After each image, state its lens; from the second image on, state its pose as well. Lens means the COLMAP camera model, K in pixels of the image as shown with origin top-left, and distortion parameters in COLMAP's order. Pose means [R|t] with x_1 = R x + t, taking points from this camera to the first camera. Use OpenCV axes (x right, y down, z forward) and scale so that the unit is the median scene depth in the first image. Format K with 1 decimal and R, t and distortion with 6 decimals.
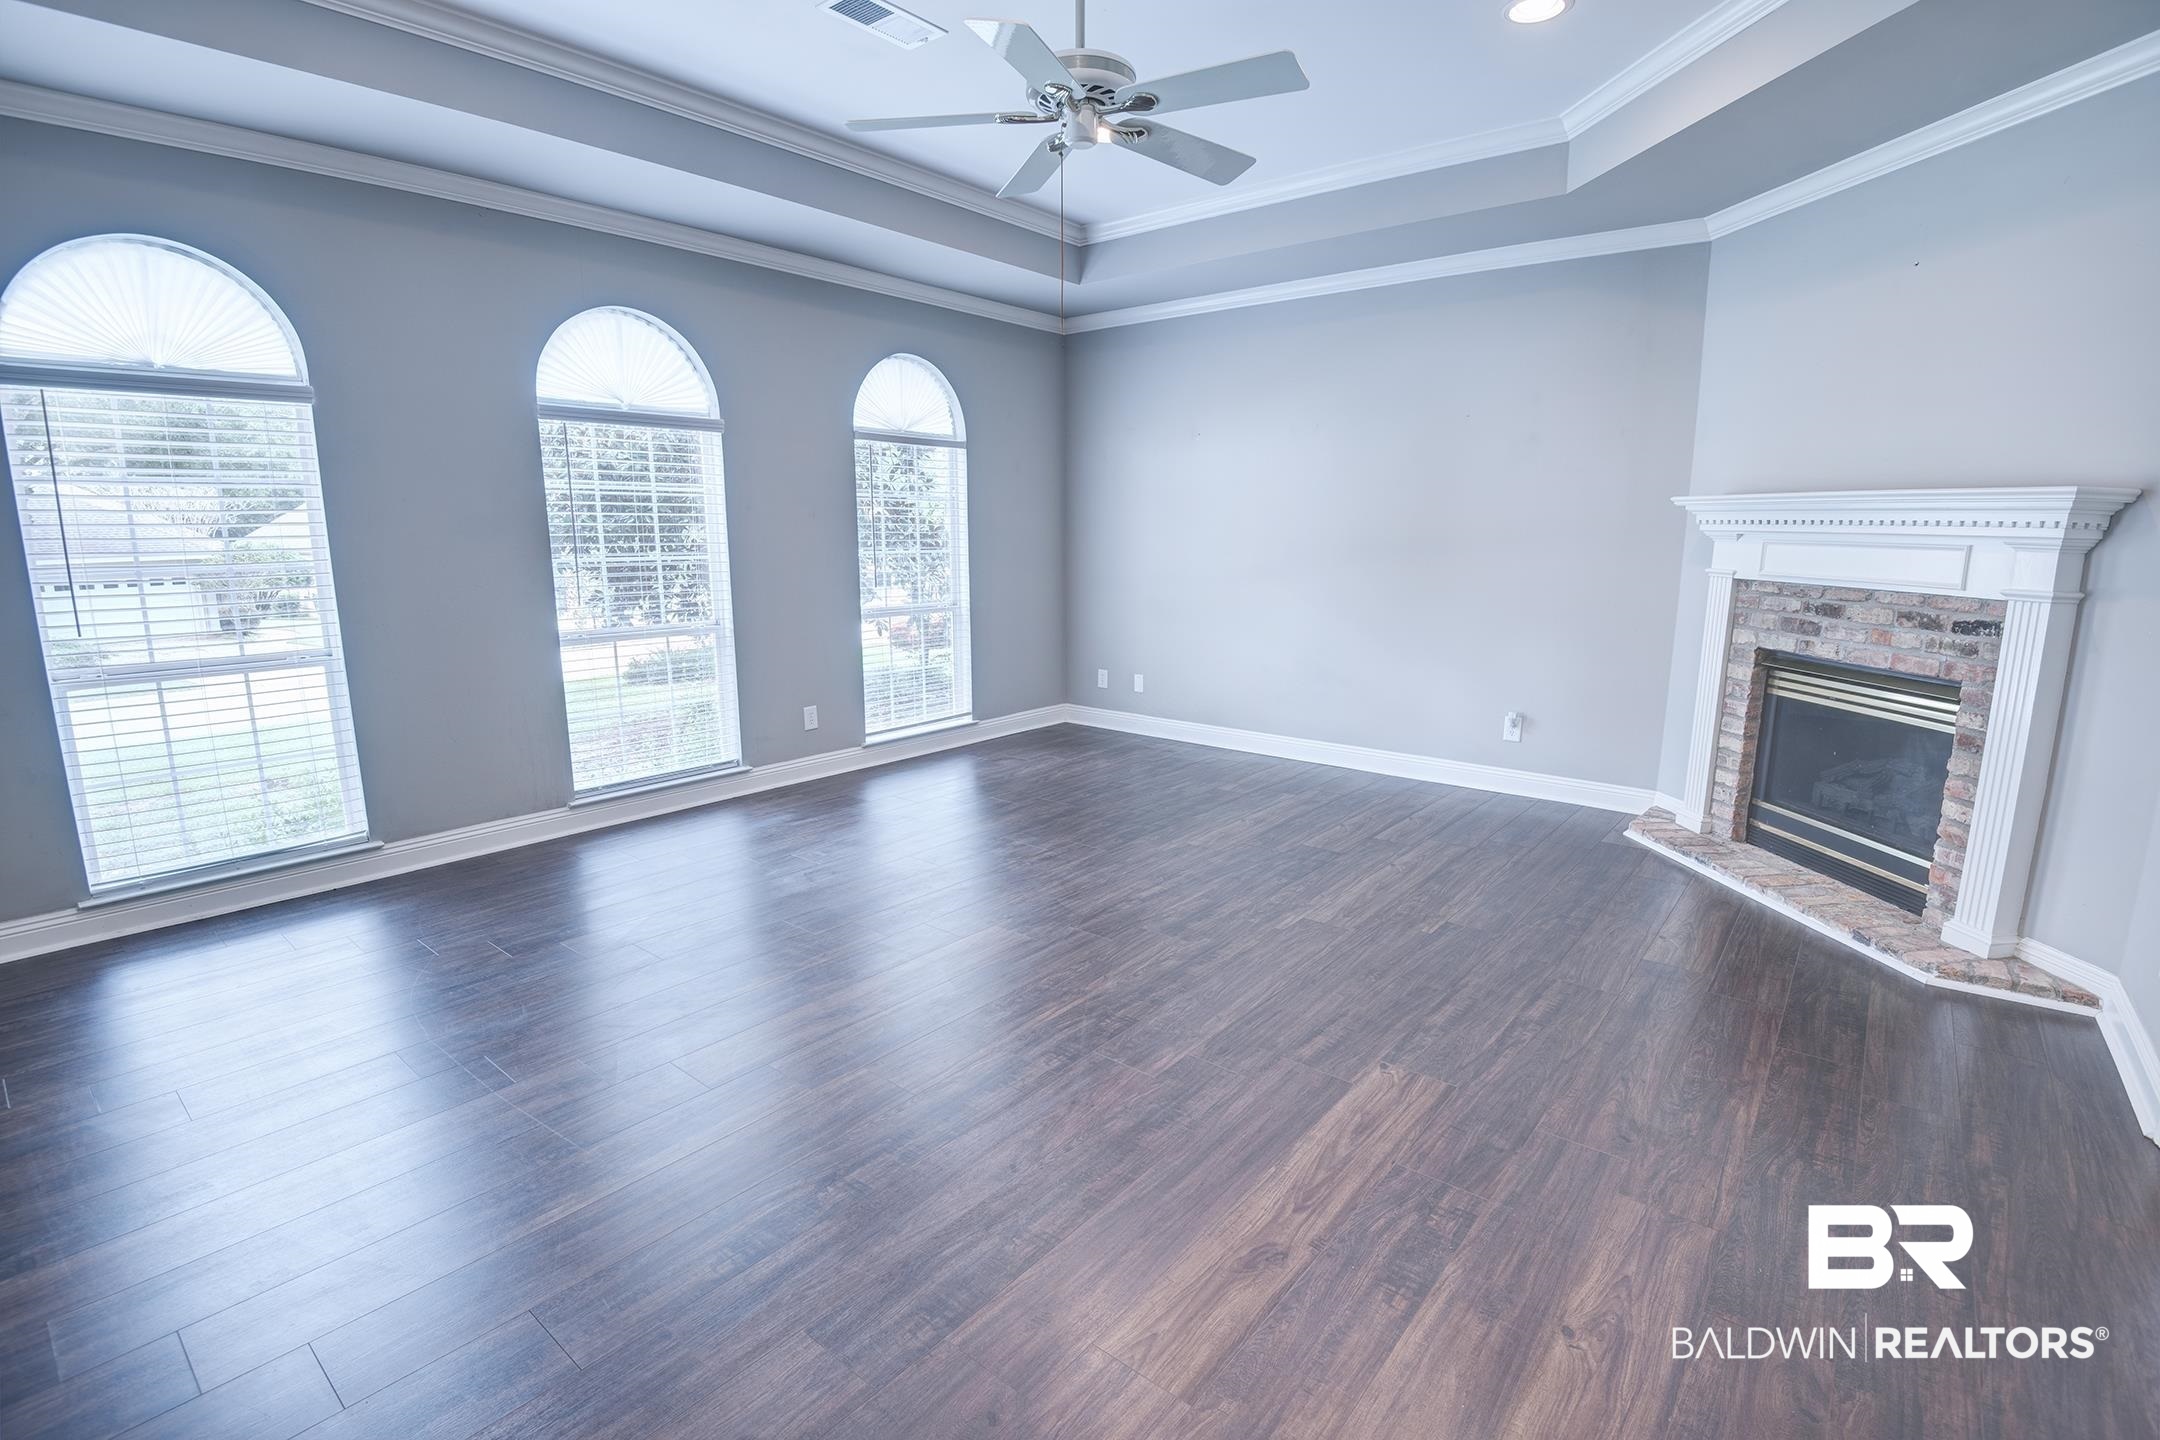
lens RADIAL K [[999.1, 0, 1088.4], [0, 999.1, 718.7], [0, 0, 1]] dist [-0.012883, -0.020649]
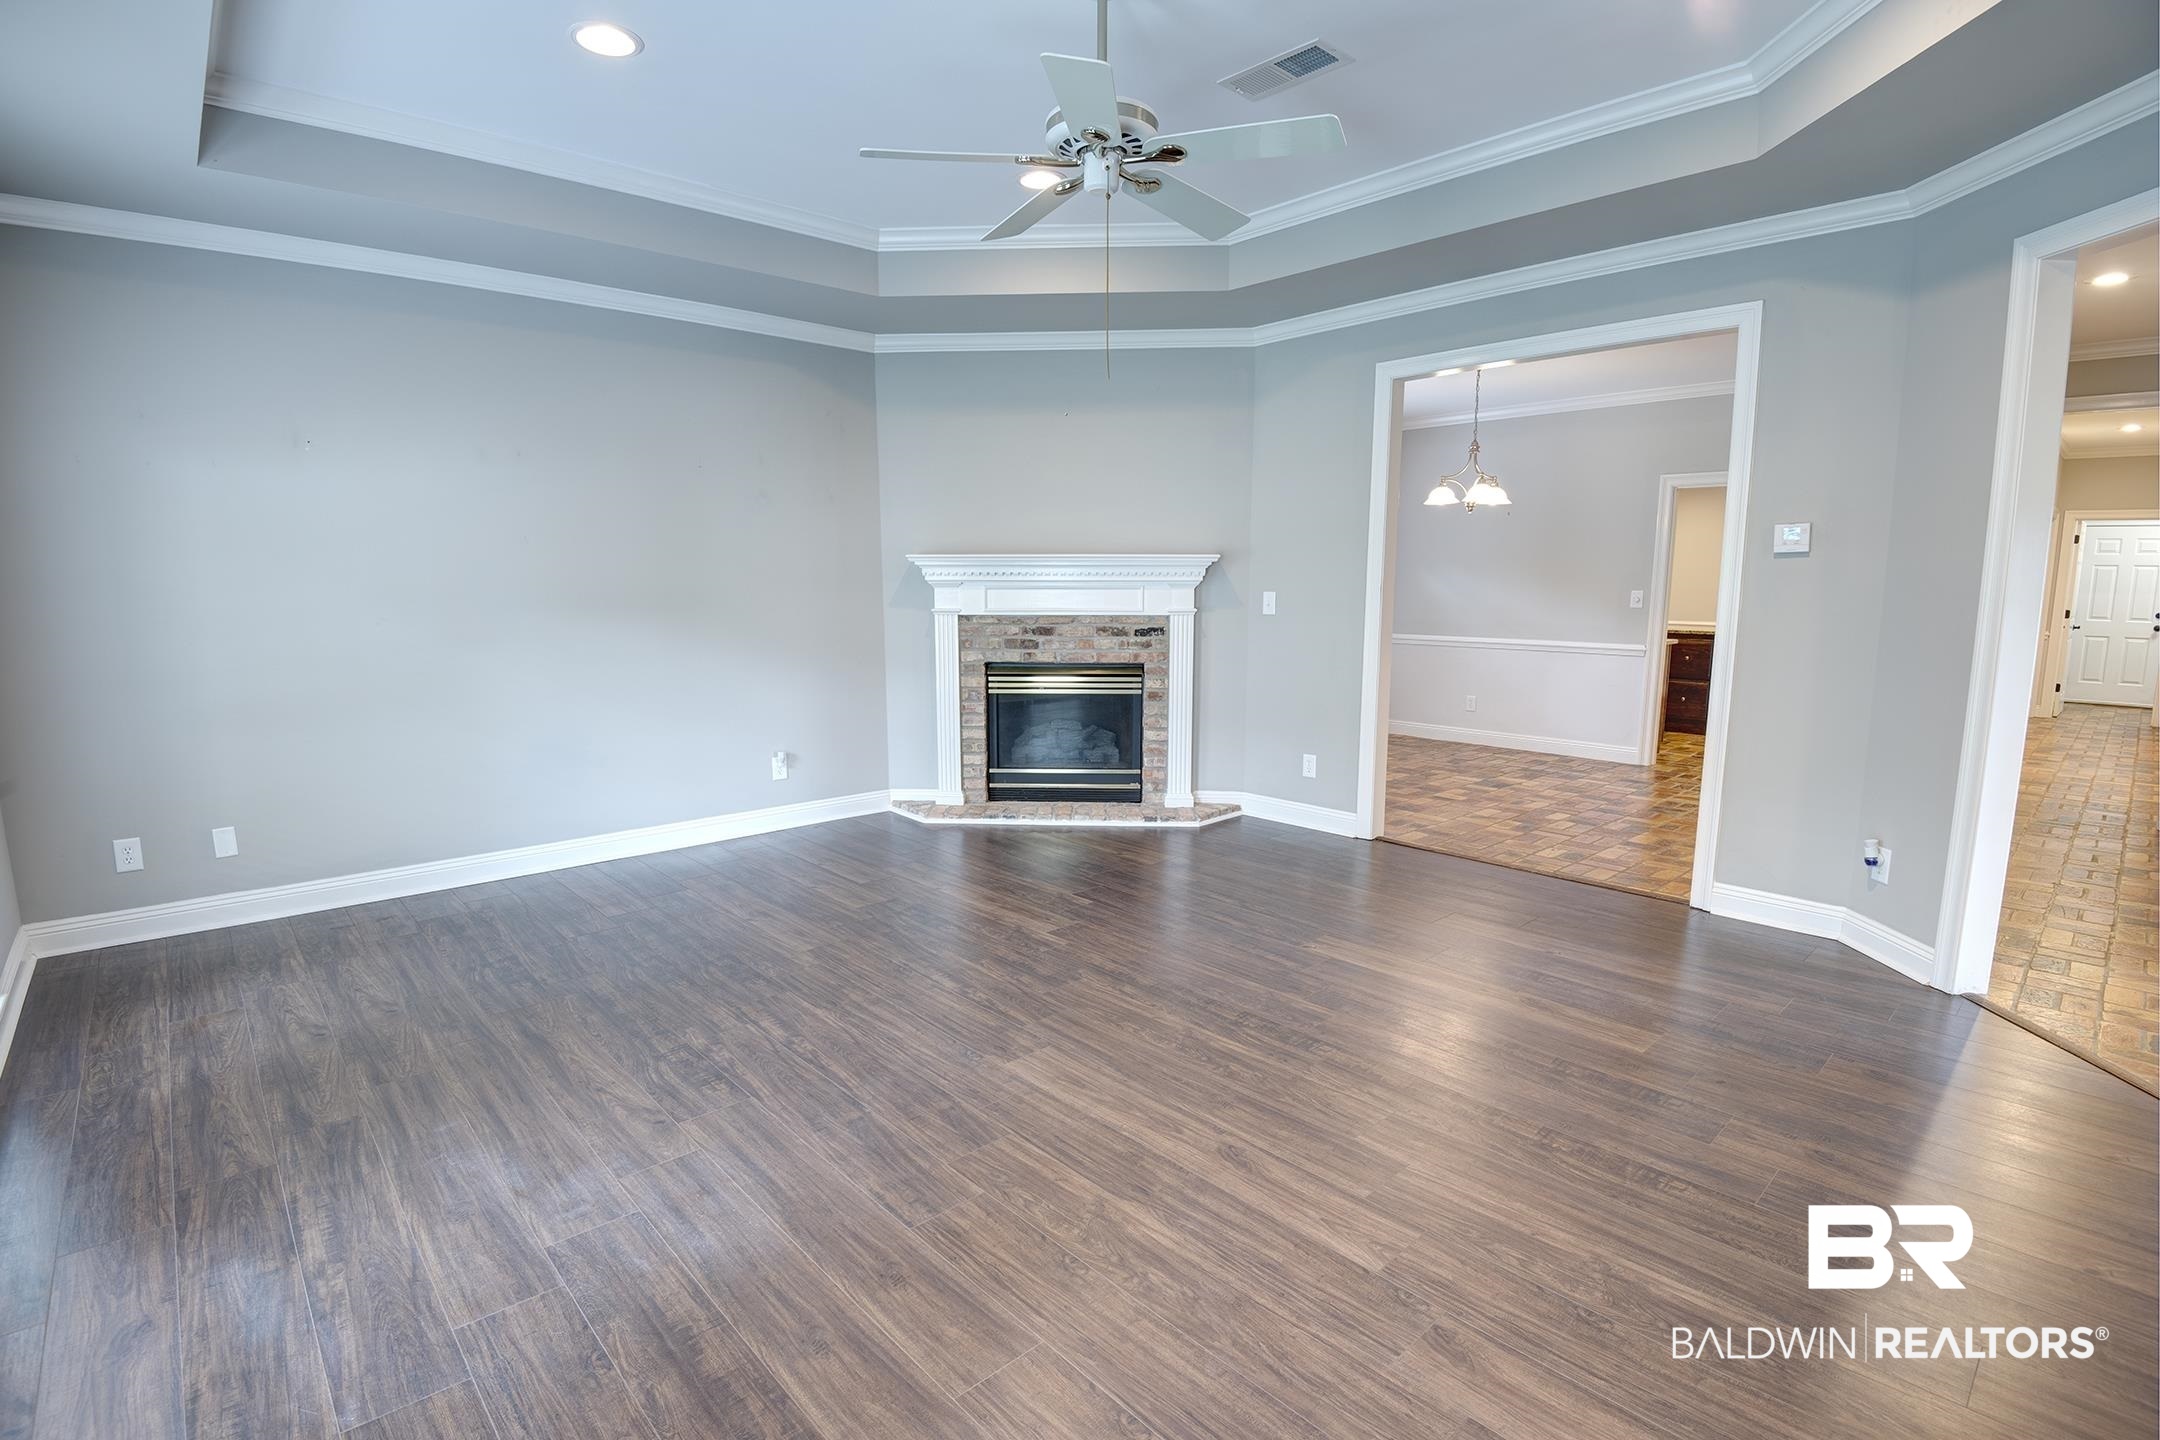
lens RADIAL K [[1014.3, 0, 1046.1], [0, 1014.3, 746.7], [0, 0, 1]] dist [-0.041330, -0.000414]
pose [[0.156572, -0.161394, 0.974391, -0.809052], [0.187246, 0.973517, 0.131161, -0.140712], [-0.969755, 0.161915, 0.182646, 0.737420]]
